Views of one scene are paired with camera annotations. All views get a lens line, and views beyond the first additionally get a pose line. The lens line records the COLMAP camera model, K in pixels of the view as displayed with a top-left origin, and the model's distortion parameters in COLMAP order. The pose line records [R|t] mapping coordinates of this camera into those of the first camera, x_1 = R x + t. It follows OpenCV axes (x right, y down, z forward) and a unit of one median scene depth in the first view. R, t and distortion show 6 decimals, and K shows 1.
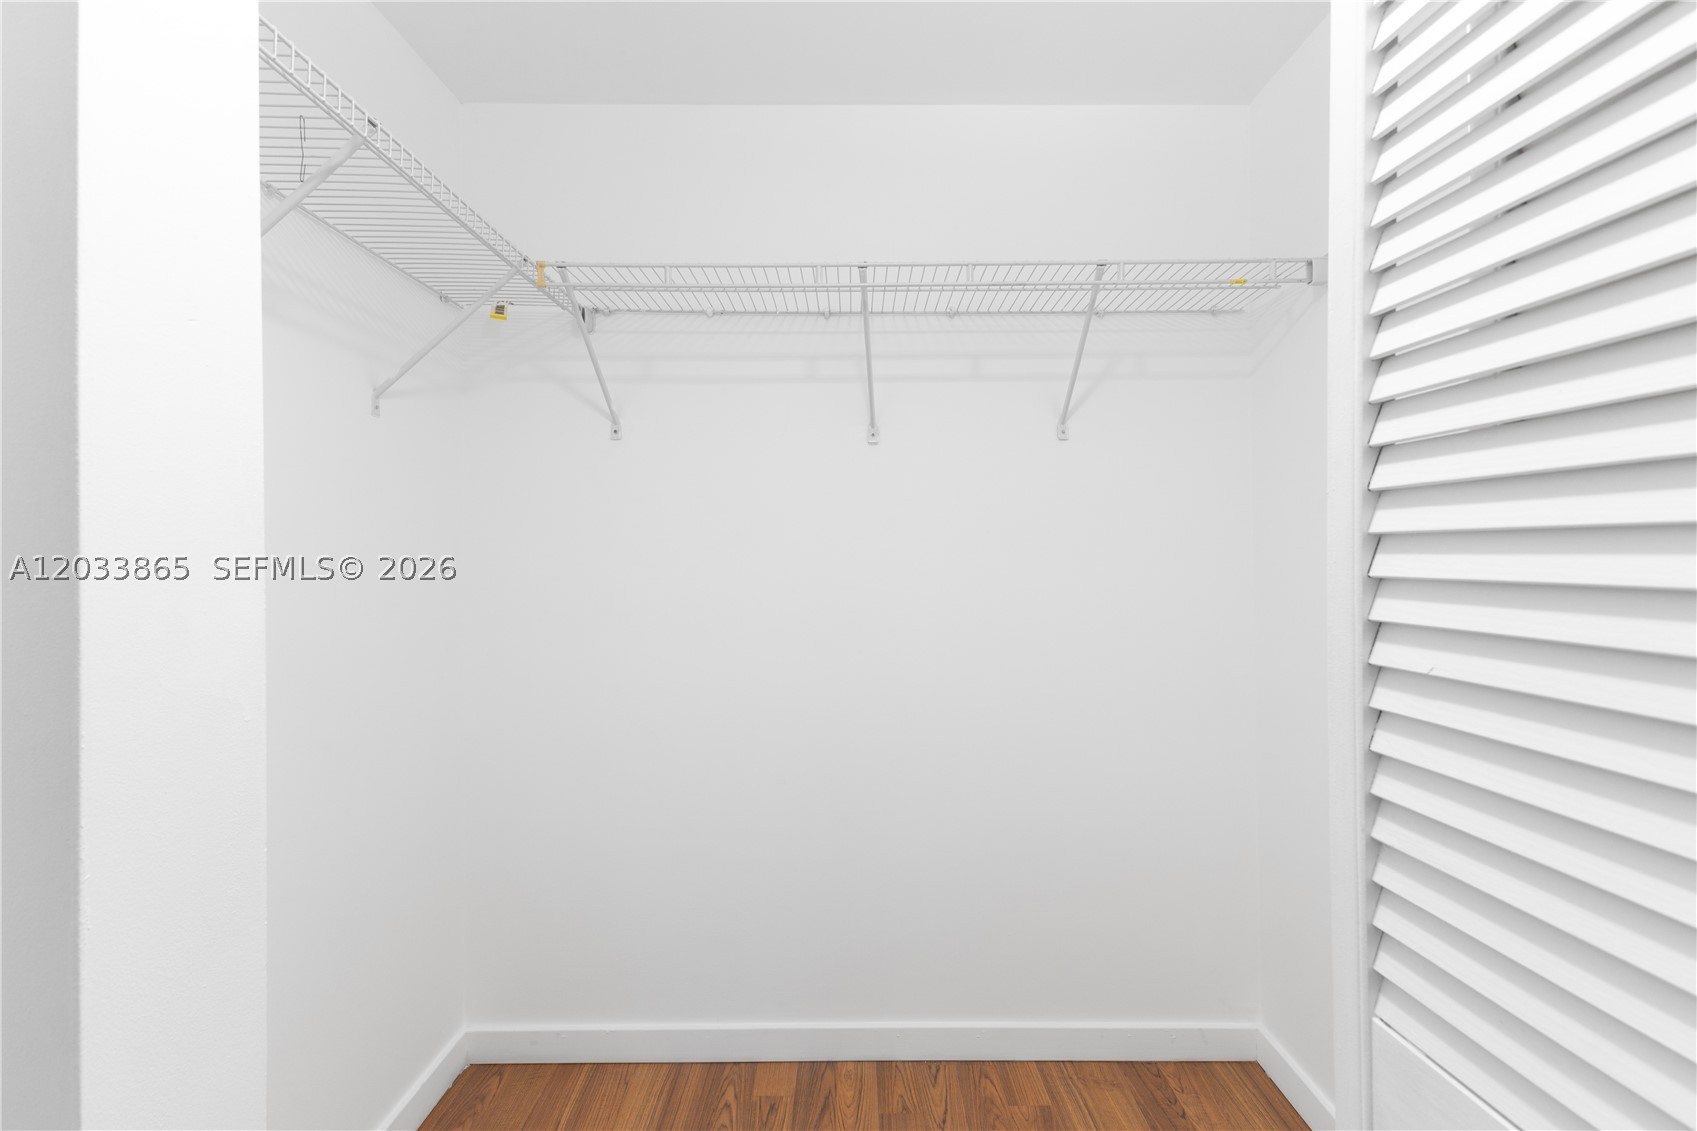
lens RADIAL K [[740.2, 0, 857.7], [0, 740.2, 561.9], [0, 0, 1]] dist [0.010161, -0.000712]
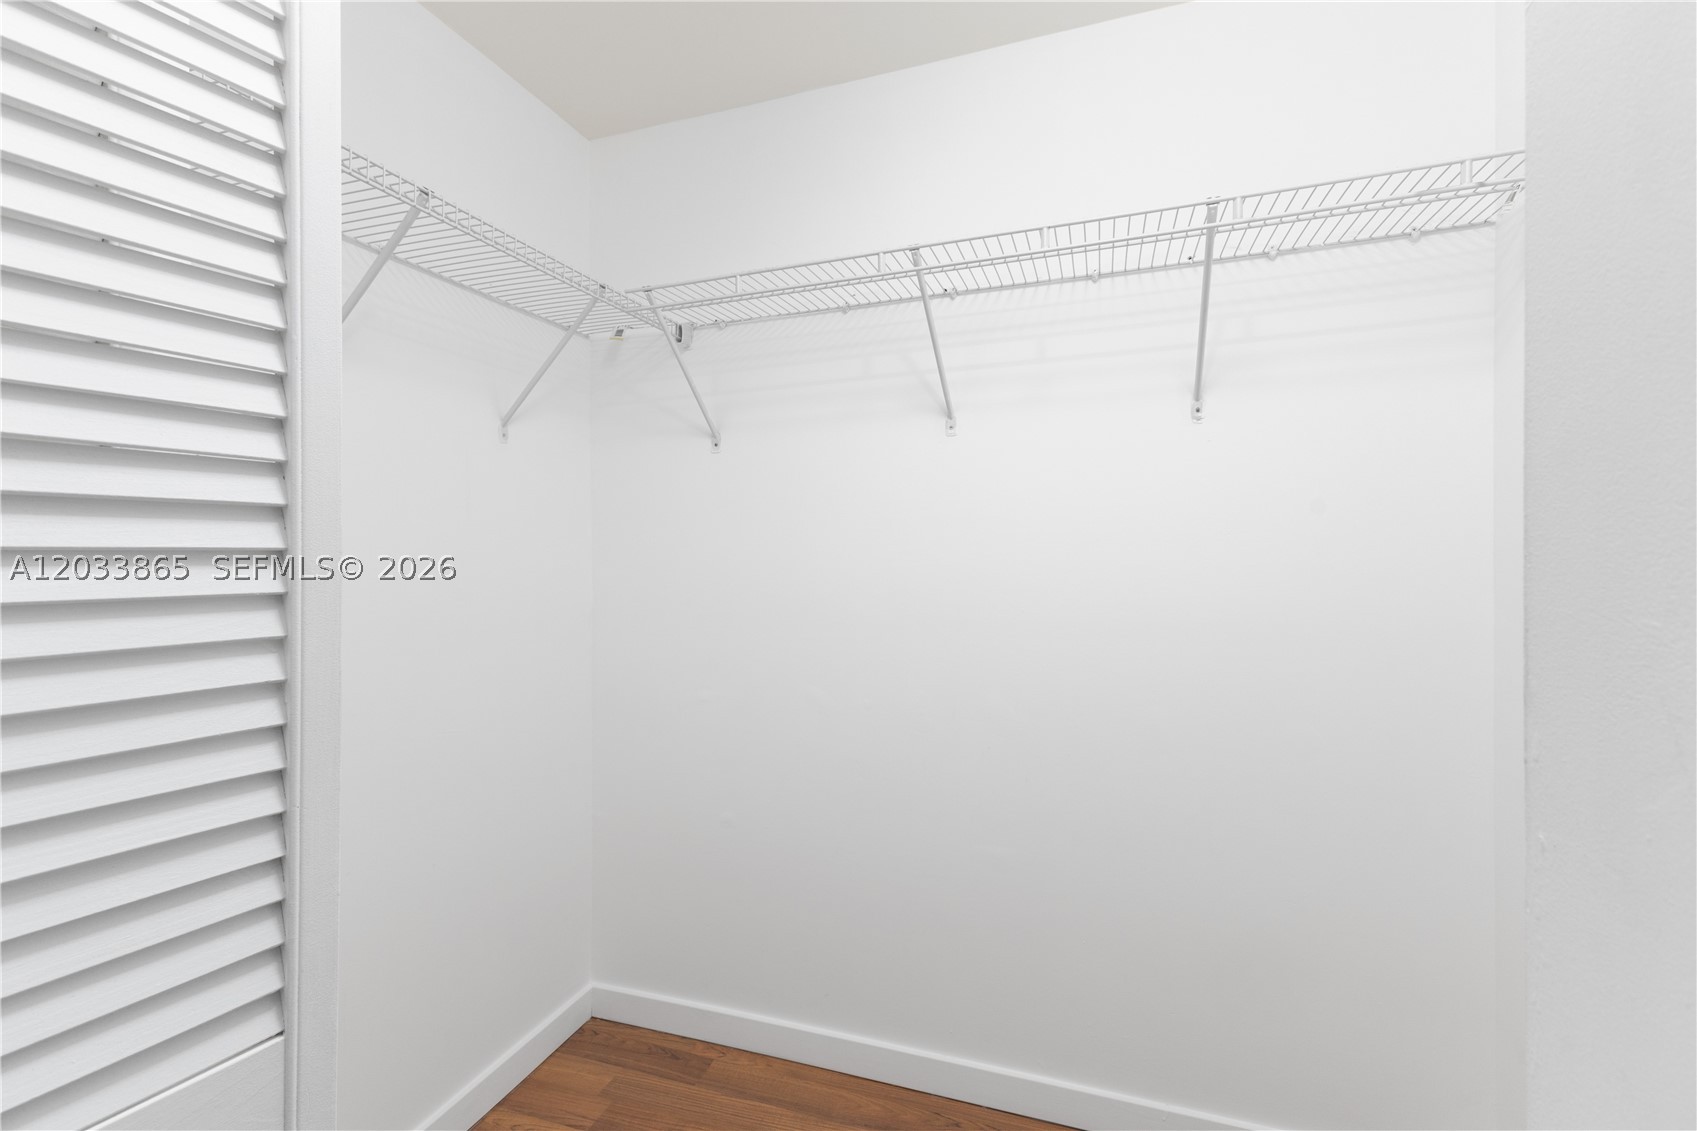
lens RADIAL K [[828.9, 0, 848.5], [0, 828.9, 578.7], [0, 0, 1]] dist [-0.036746, 0.040815]
pose [[0.925315, 0.006123, -0.379150, 0.244670], [0.000465, 0.999851, 0.017280, -0.004420], [0.379199, -0.016166, 0.925174, 0.009461]]
